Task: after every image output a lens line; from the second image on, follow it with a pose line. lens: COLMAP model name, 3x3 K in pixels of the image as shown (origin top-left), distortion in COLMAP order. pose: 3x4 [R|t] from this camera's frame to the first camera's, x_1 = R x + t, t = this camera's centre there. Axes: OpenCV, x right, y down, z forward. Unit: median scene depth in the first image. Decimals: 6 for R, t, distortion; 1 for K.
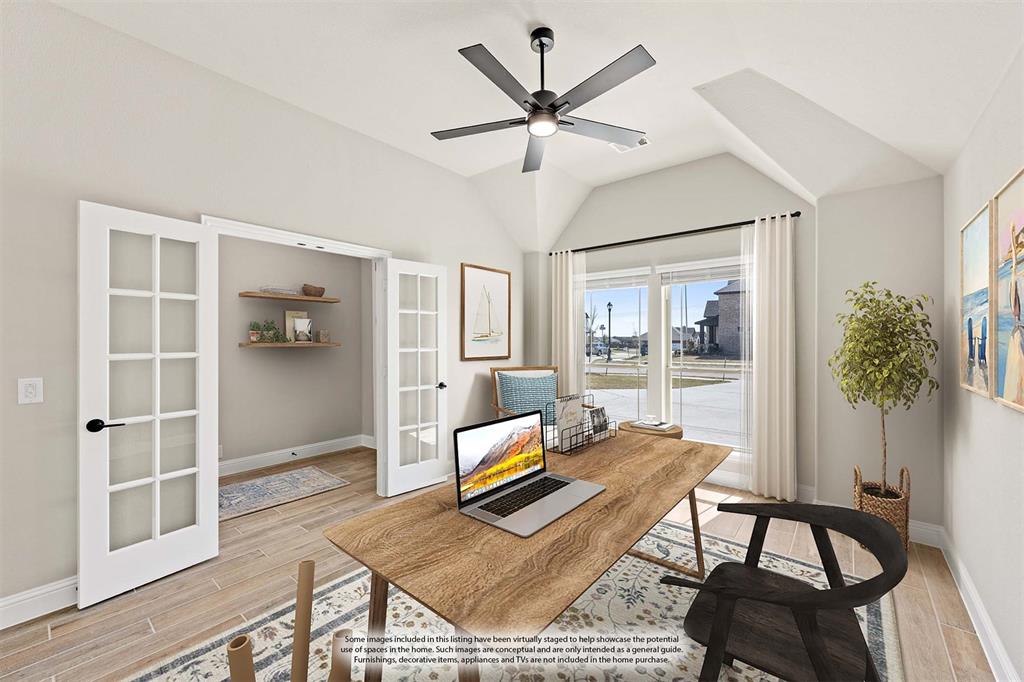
lens RADIAL K [[407.3, 0, 512.0], [0, 407.3, 341.0], [0, 0, 1]] dist [-0.001502, -0.000126]
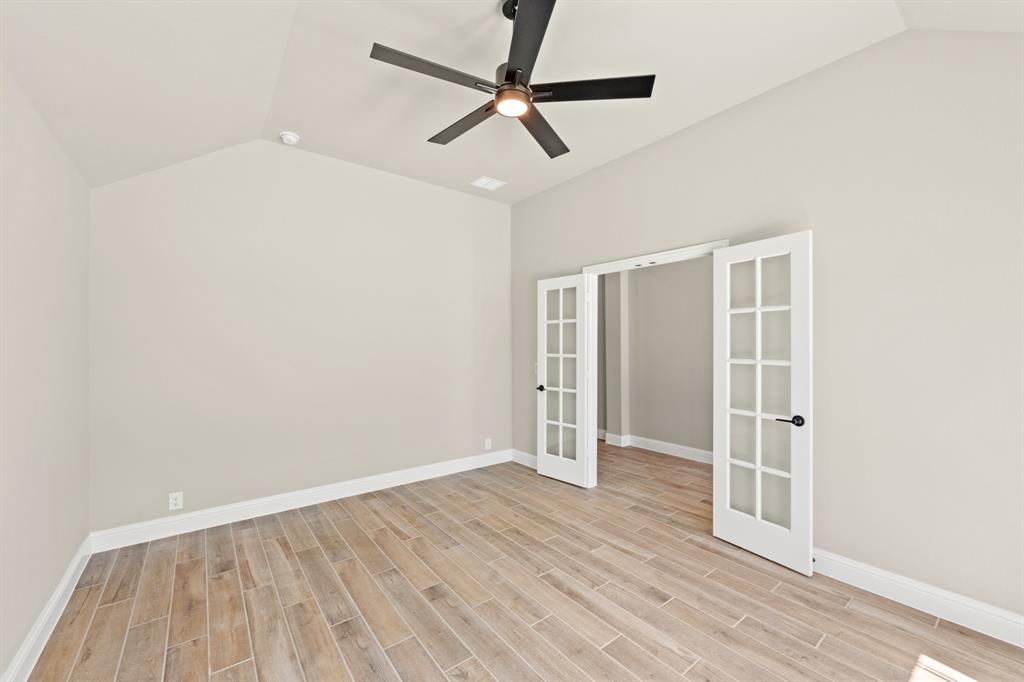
lens RADIAL K [[407.3, 0, 512.0], [0, 407.3, 341.0], [0, 0, 1]] dist [-0.001502, -0.000126]
pose [[-0.224151, -0.011419, -0.974488, 0.797745], [-0.005384, 0.999931, -0.010479, -0.006040], [0.974540, 0.002897, -0.224197, 1.027008]]
